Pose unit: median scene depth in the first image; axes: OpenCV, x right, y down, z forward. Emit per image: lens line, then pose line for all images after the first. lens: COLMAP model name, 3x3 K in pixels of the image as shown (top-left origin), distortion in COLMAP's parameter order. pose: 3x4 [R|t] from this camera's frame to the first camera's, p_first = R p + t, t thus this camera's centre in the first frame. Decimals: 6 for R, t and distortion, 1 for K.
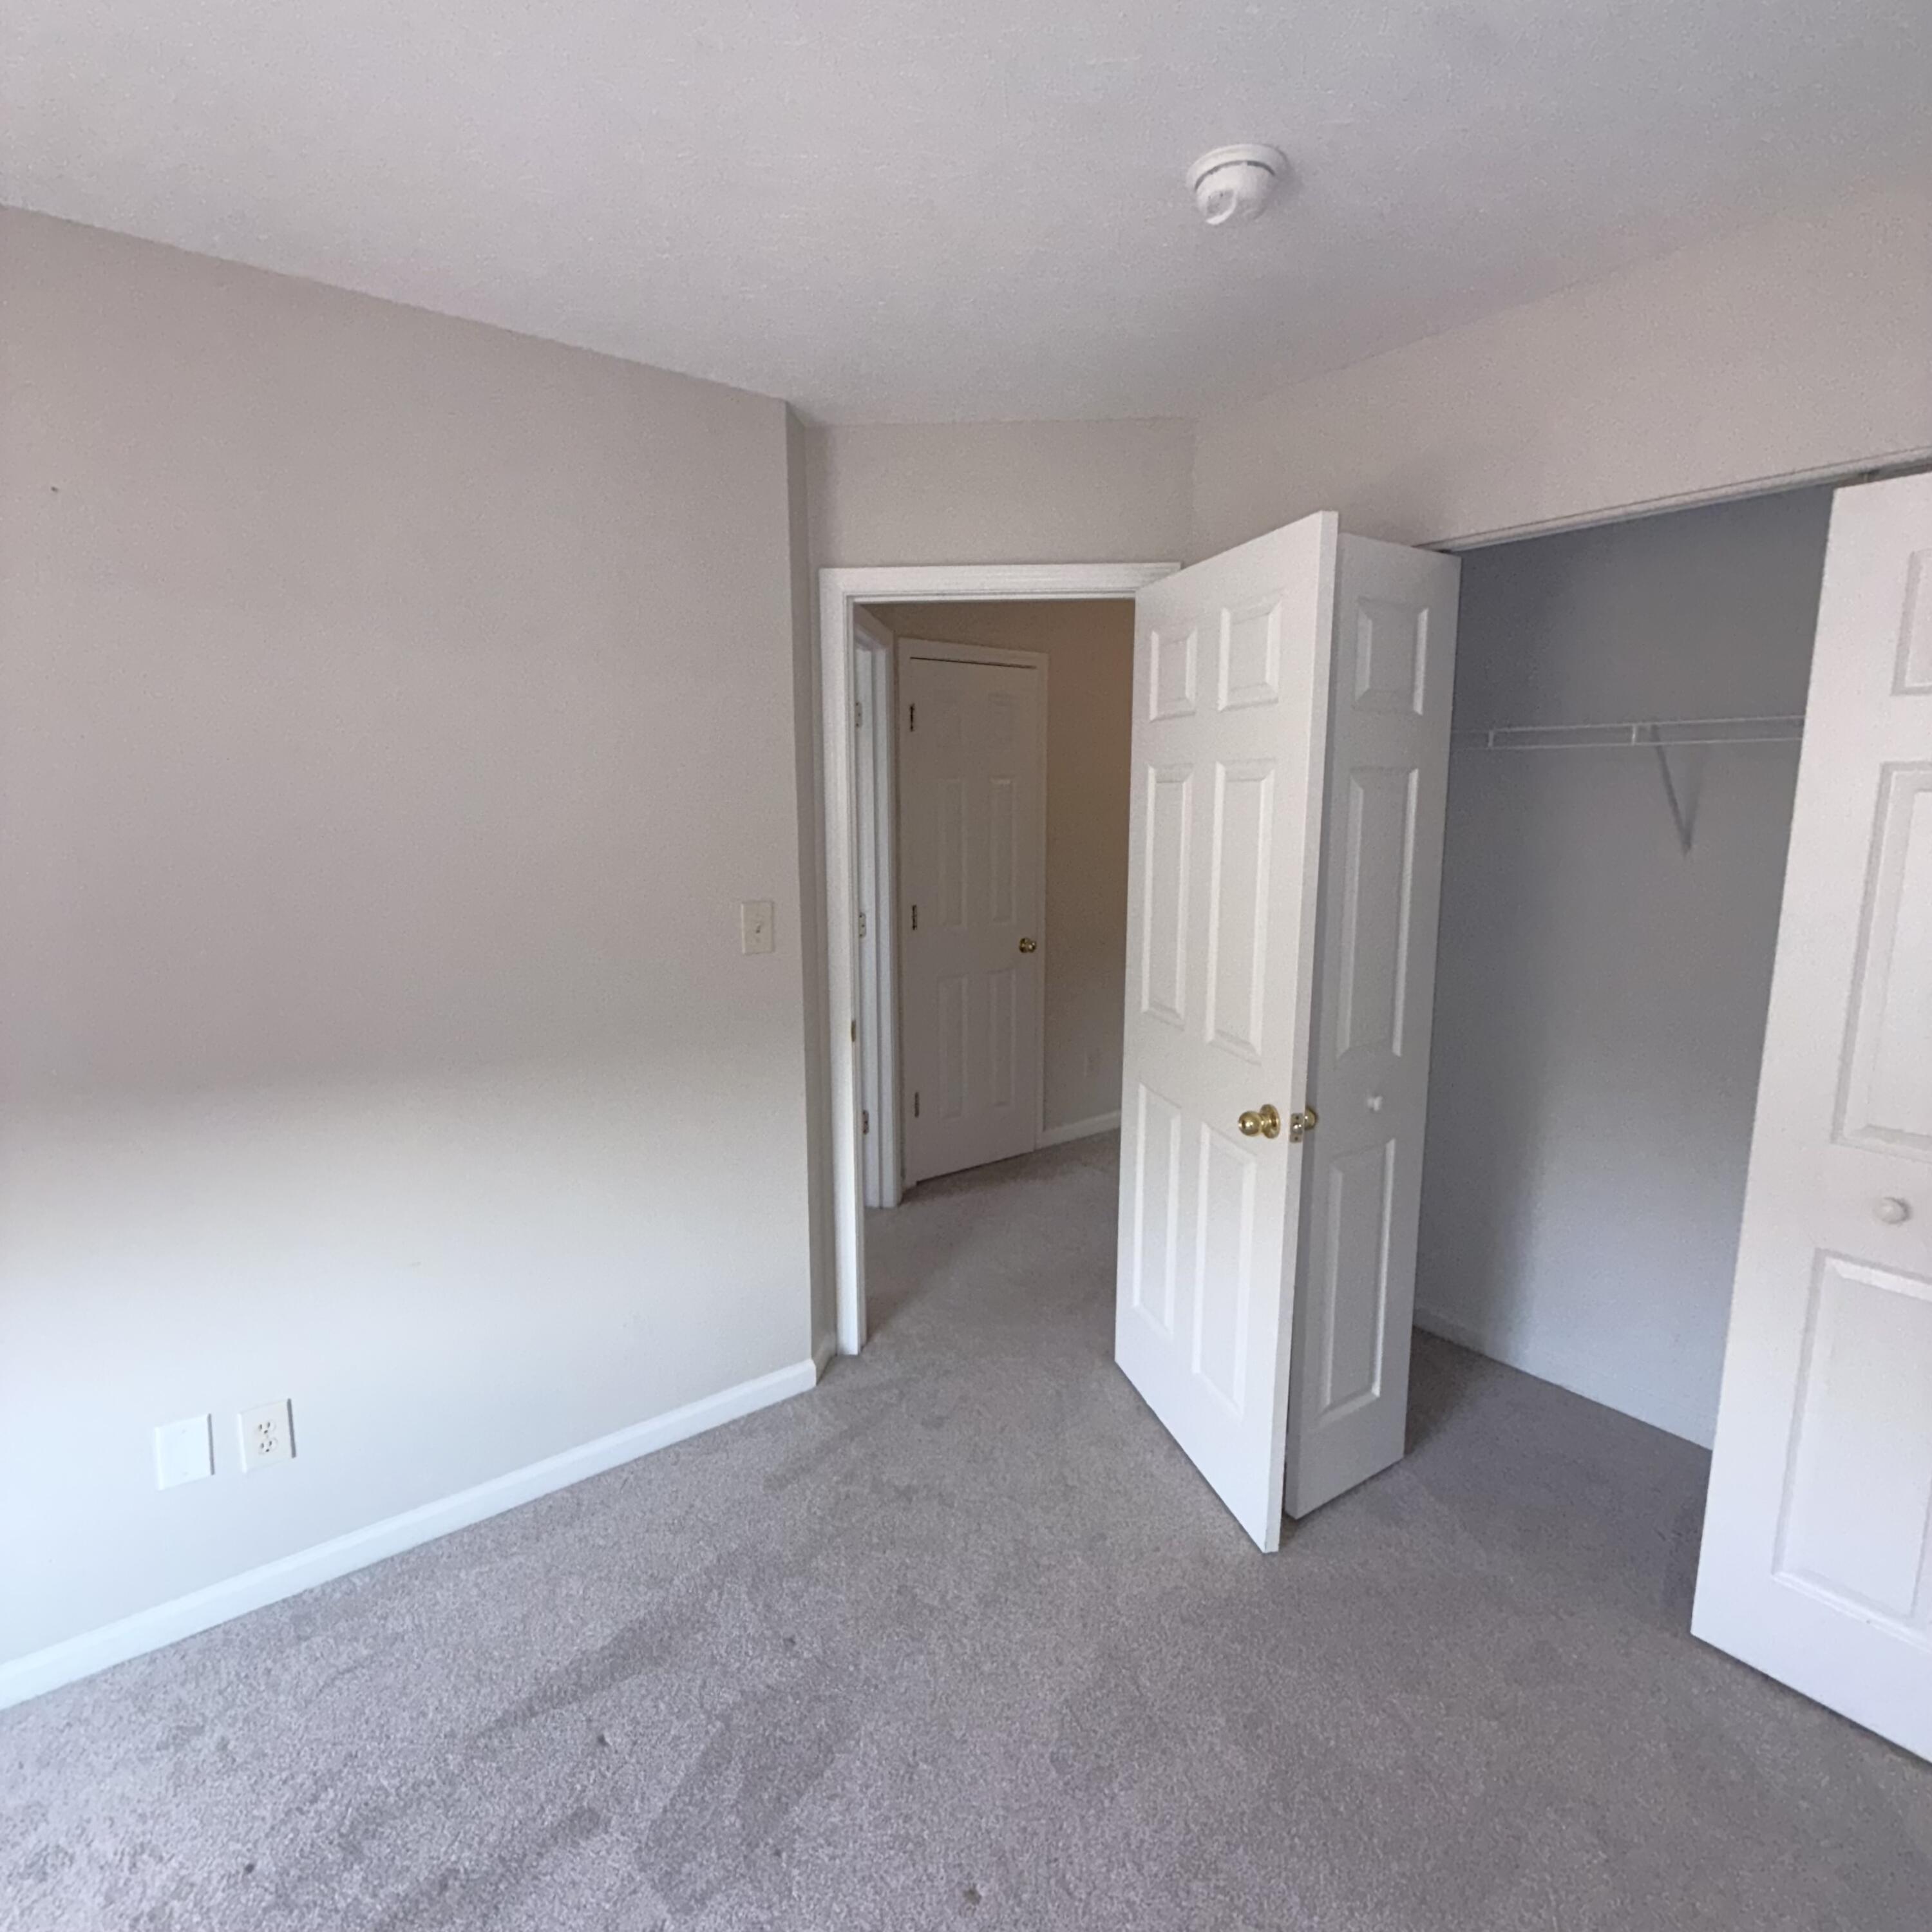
lens RADIAL K [[1026.0, 0, 971.9], [0, 1026.0, 959.3], [0, 0, 1]] dist [-0.000576, 0.000907]
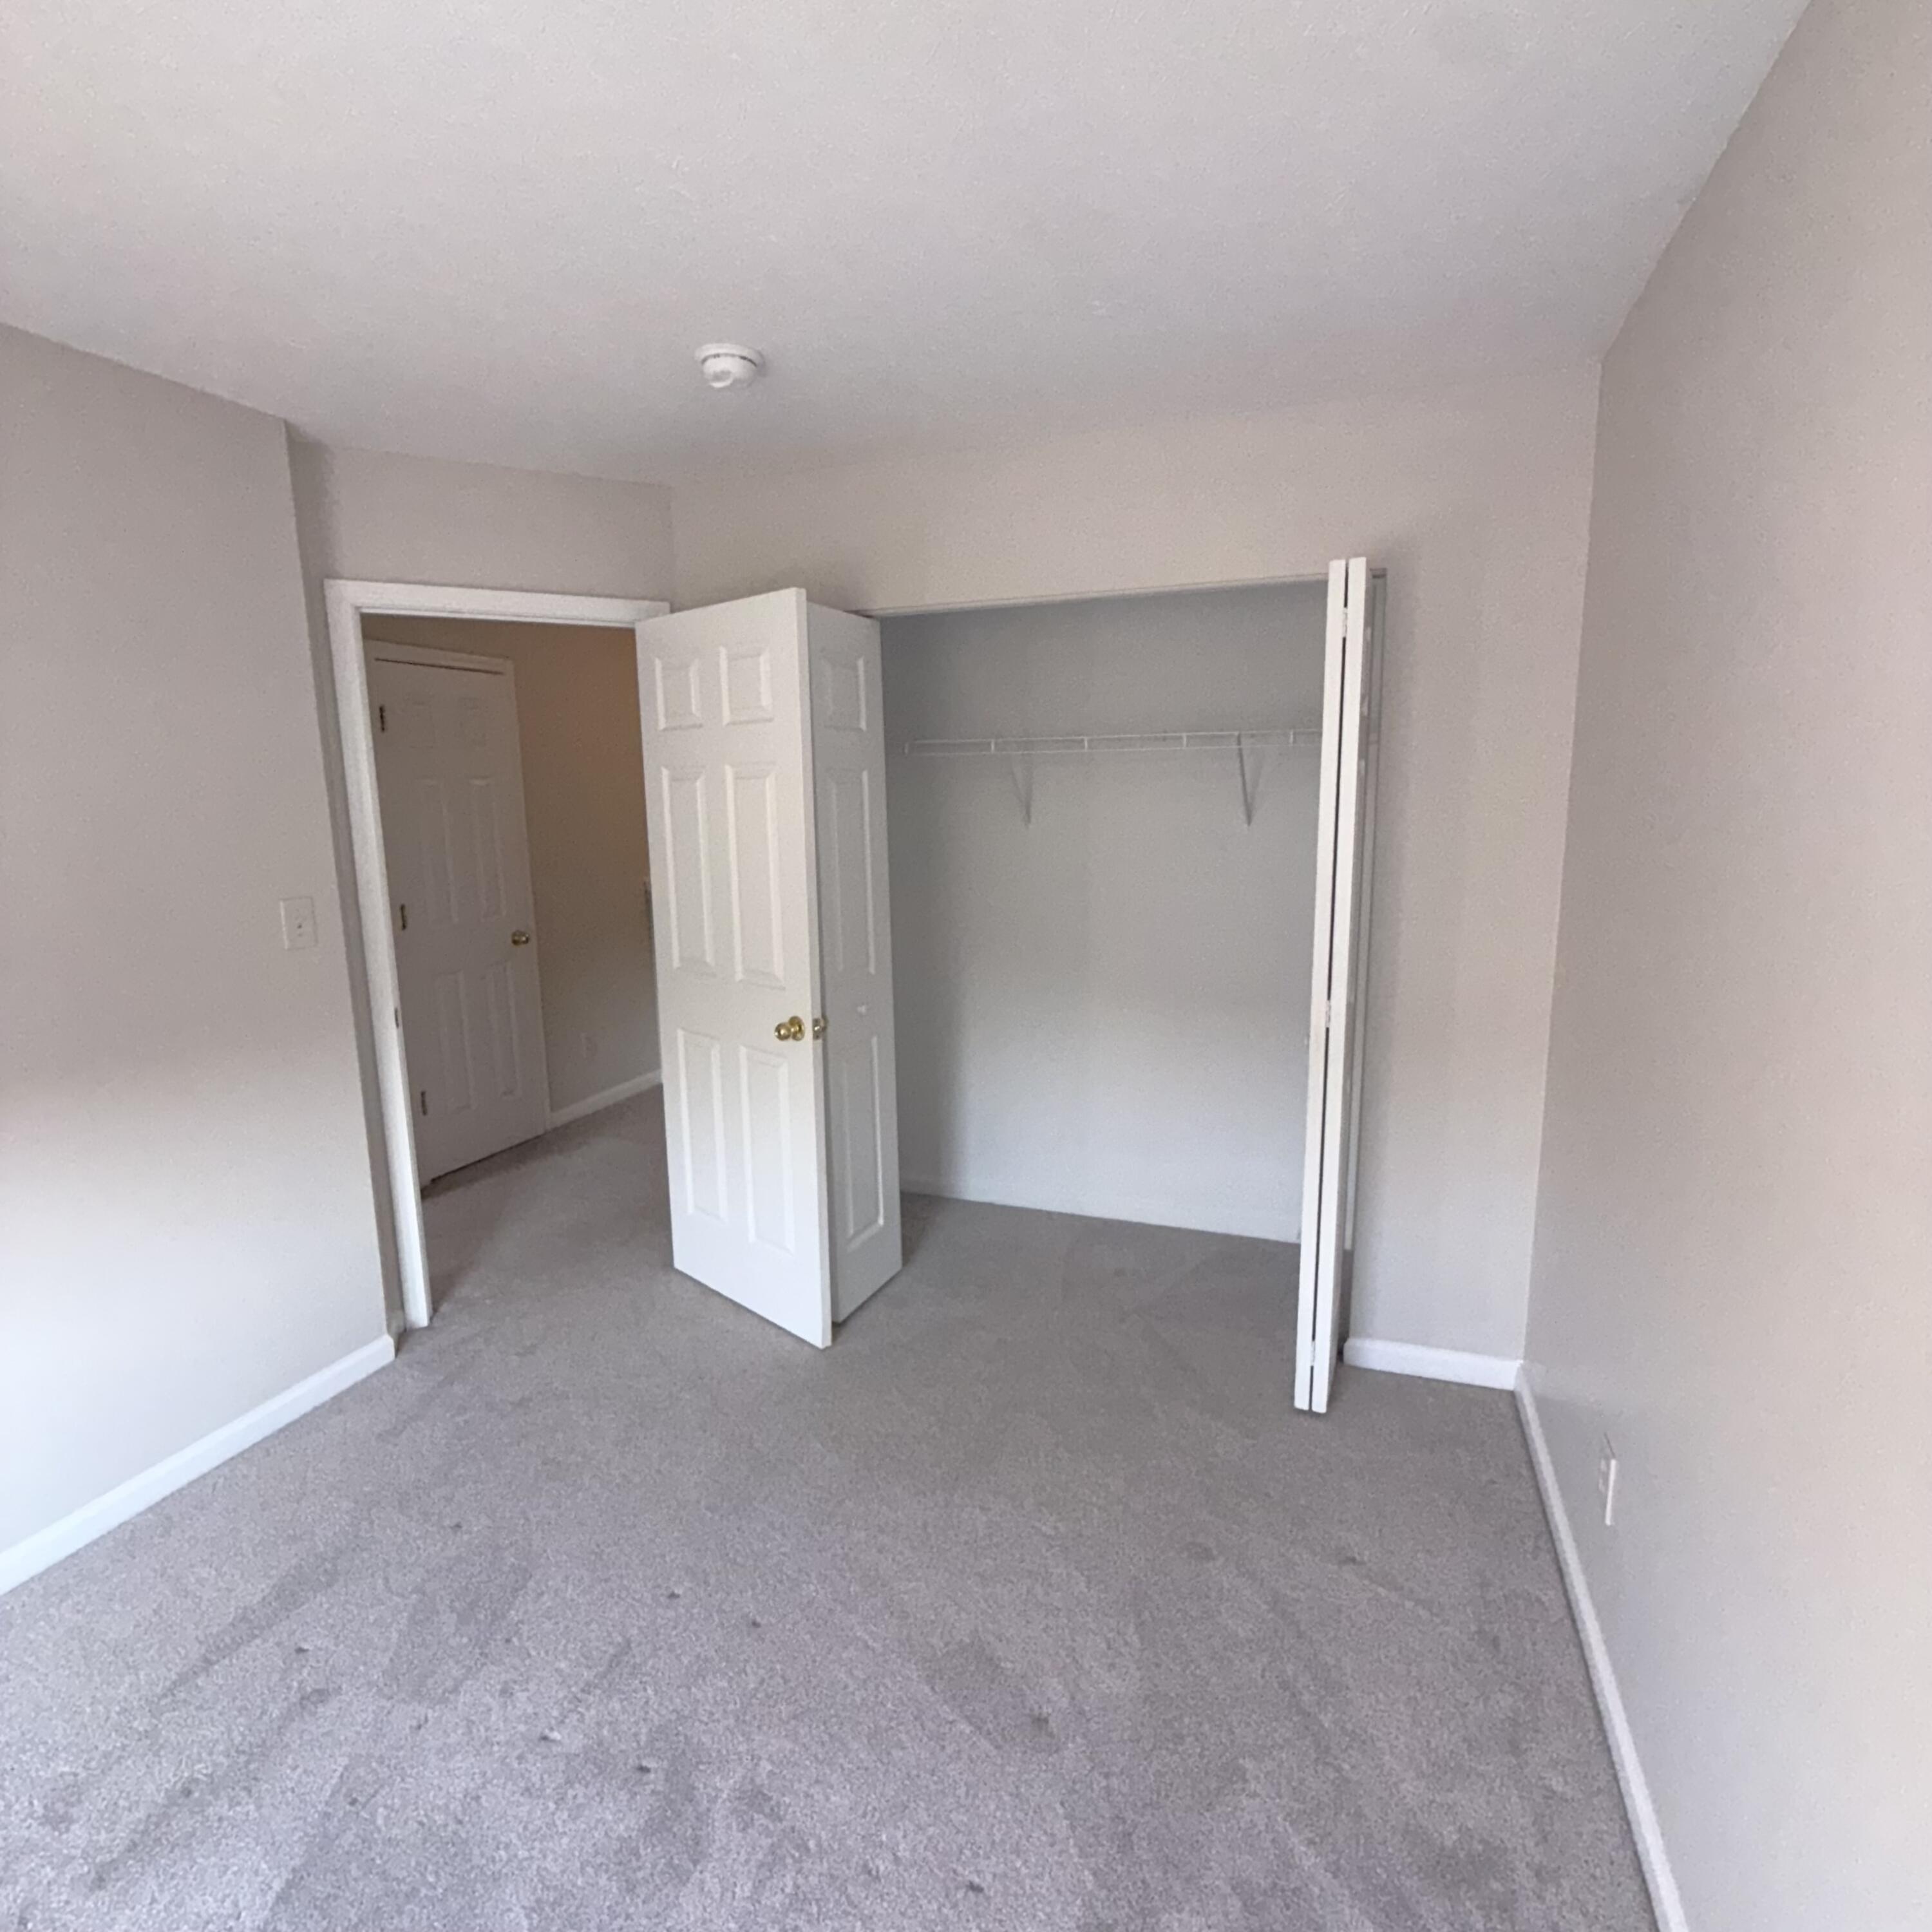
lens RADIAL K [[1026.0, 0, 971.9], [0, 1026.0, 959.3], [0, 0, 1]] dist [-0.000576, 0.000907]
pose [[0.849501, -0.097033, 0.518587, -0.178664], [0.097405, 0.994889, 0.026595, 0.045519], [-0.518517, 0.027920, 0.854611, -0.244804]]
